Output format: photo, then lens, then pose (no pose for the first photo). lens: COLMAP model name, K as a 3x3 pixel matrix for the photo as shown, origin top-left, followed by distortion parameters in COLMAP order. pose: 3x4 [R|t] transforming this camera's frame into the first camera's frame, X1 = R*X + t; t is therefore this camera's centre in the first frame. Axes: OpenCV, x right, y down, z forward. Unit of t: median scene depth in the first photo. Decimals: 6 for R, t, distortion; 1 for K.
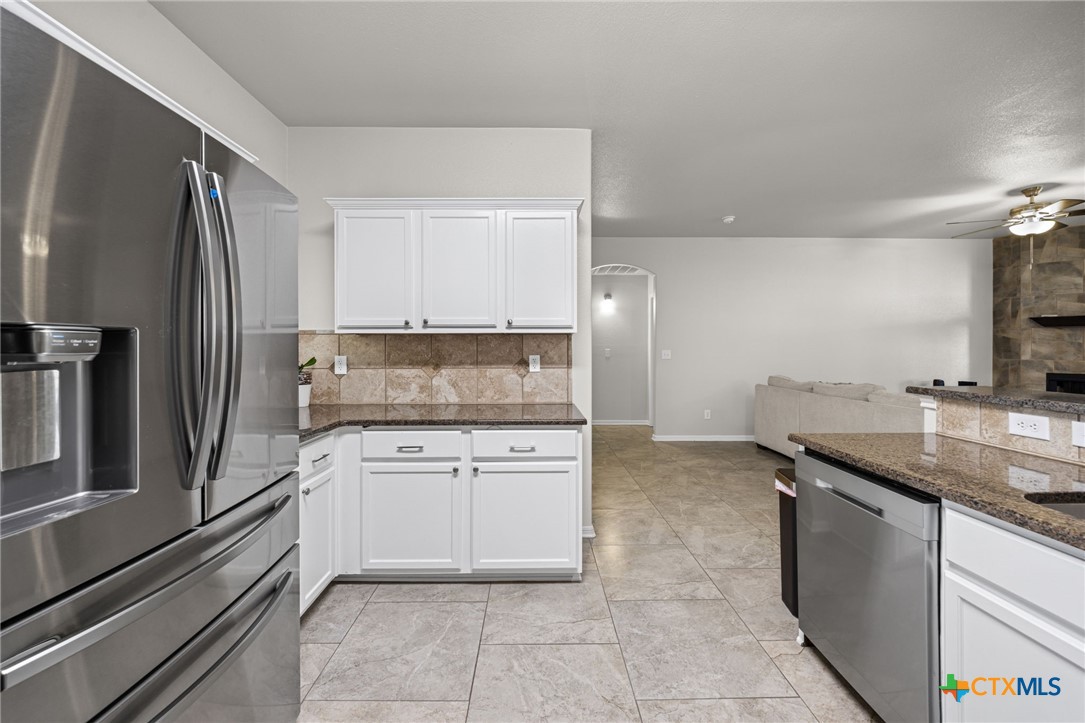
lens RADIAL K [[429.6, 0, 539.6], [0, 429.6, 345.6], [0, 0, 1]] dist [-0.000537, -0.000177]
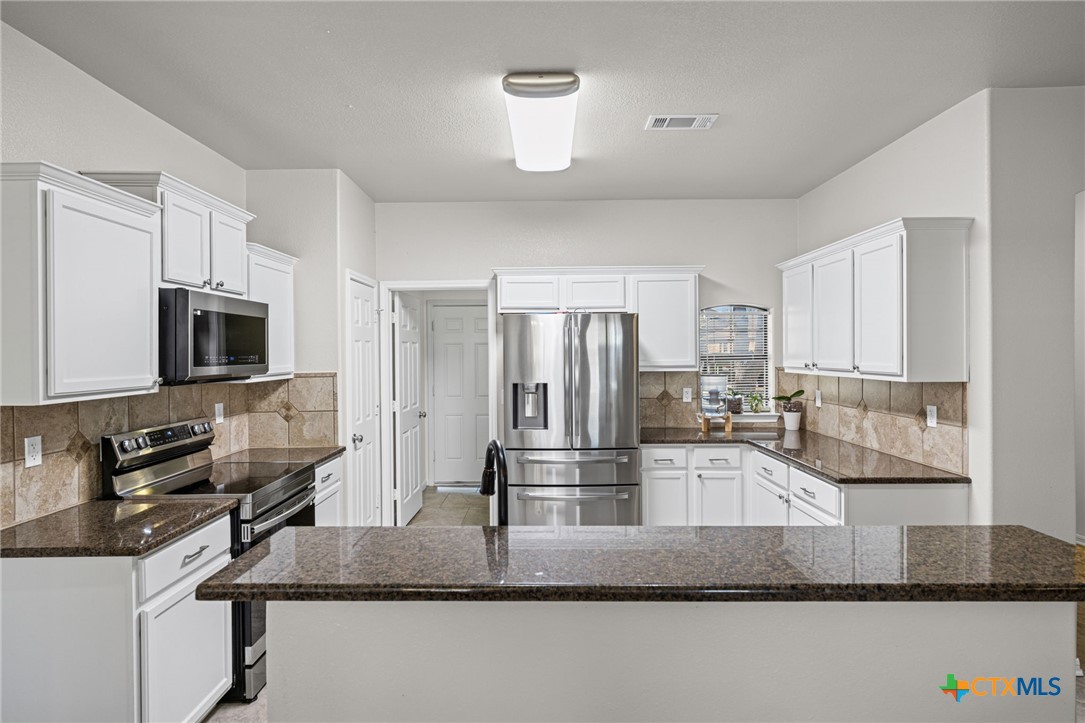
lens RADIAL K [[590.9, 0, 539.2], [0, 590.9, 354.5], [0, 0, 1]] dist [0.000199, -0.000865]
pose [[-0.018652, 0.005323, -0.999812, 1.099345], [0.008005, 0.999955, 0.005175, -0.084530], [0.999794, -0.007907, -0.018694, 0.296634]]
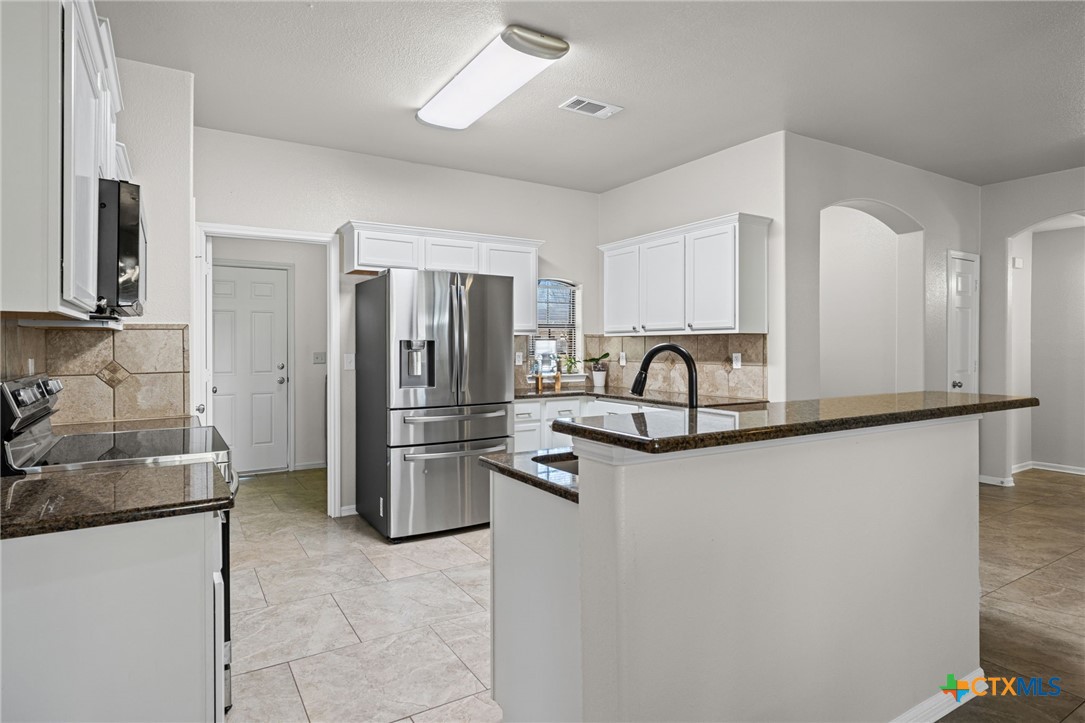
lens RADIAL K [[591.8, 0, 539.8], [0, 591.8, 347.5], [0, 0, 1]] dist [0.000056, -0.000889]
pose [[0.516506, 0.002164, -0.856281, 1.023763], [0.001795, 0.999992, 0.003610, 0.001247], [0.856282, -0.003401, 0.516498, -0.208042]]
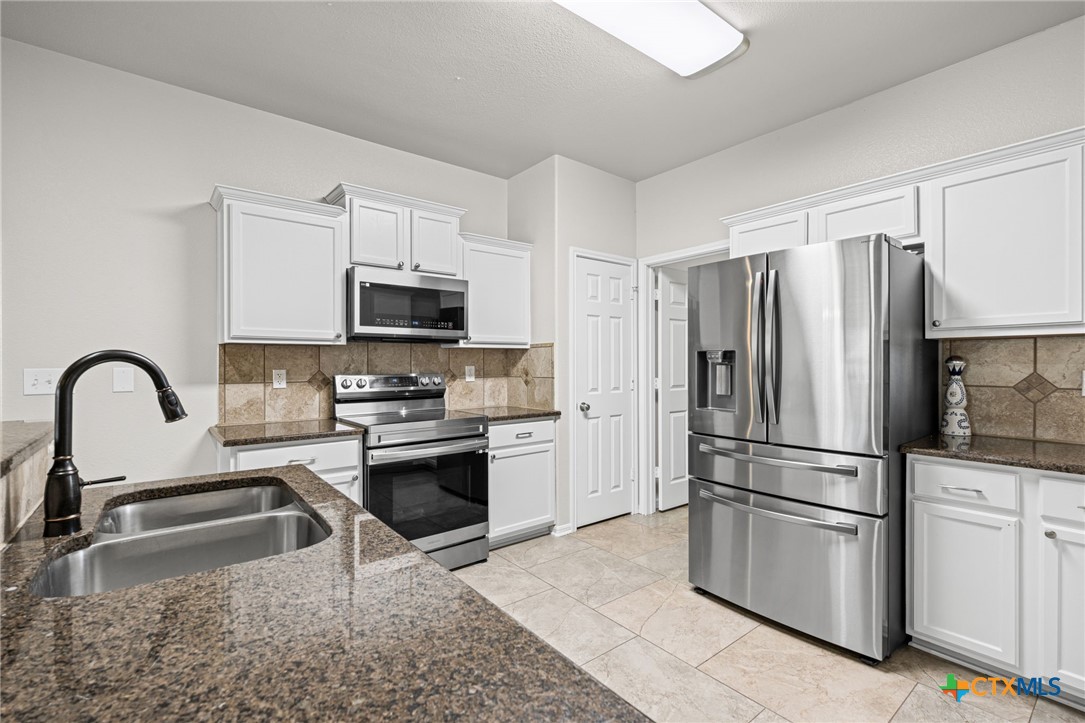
lens RADIAL K [[487.7, 0, 542.5], [0, 487.7, 361.5], [0, 0, 1]] dist [0.008600, -0.000493]
pose [[-0.789148, 0.001404, -0.614202, 0.517059], [0.001612, 0.999999, 0.000214, 0.008188], [0.614201, -0.000821, -0.789149, 0.756279]]
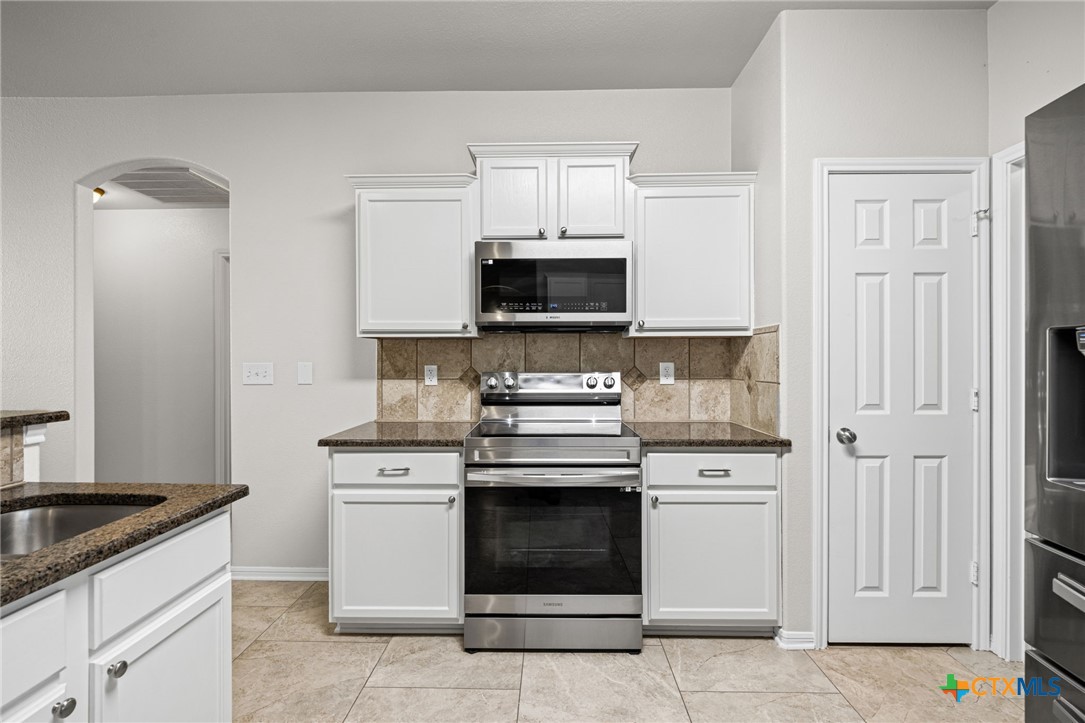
lens RADIAL K [[504.4, 0, 540.1], [0, 504.4, 359.3], [0, 0, 1]] dist [-0.001213, -0.000885]
pose [[-0.999371, 0.002051, 0.035412, 0.073404], [0.002176, 0.999992, 0.003466, 0.009893], [-0.035404, 0.003541, -0.999367, 0.581206]]
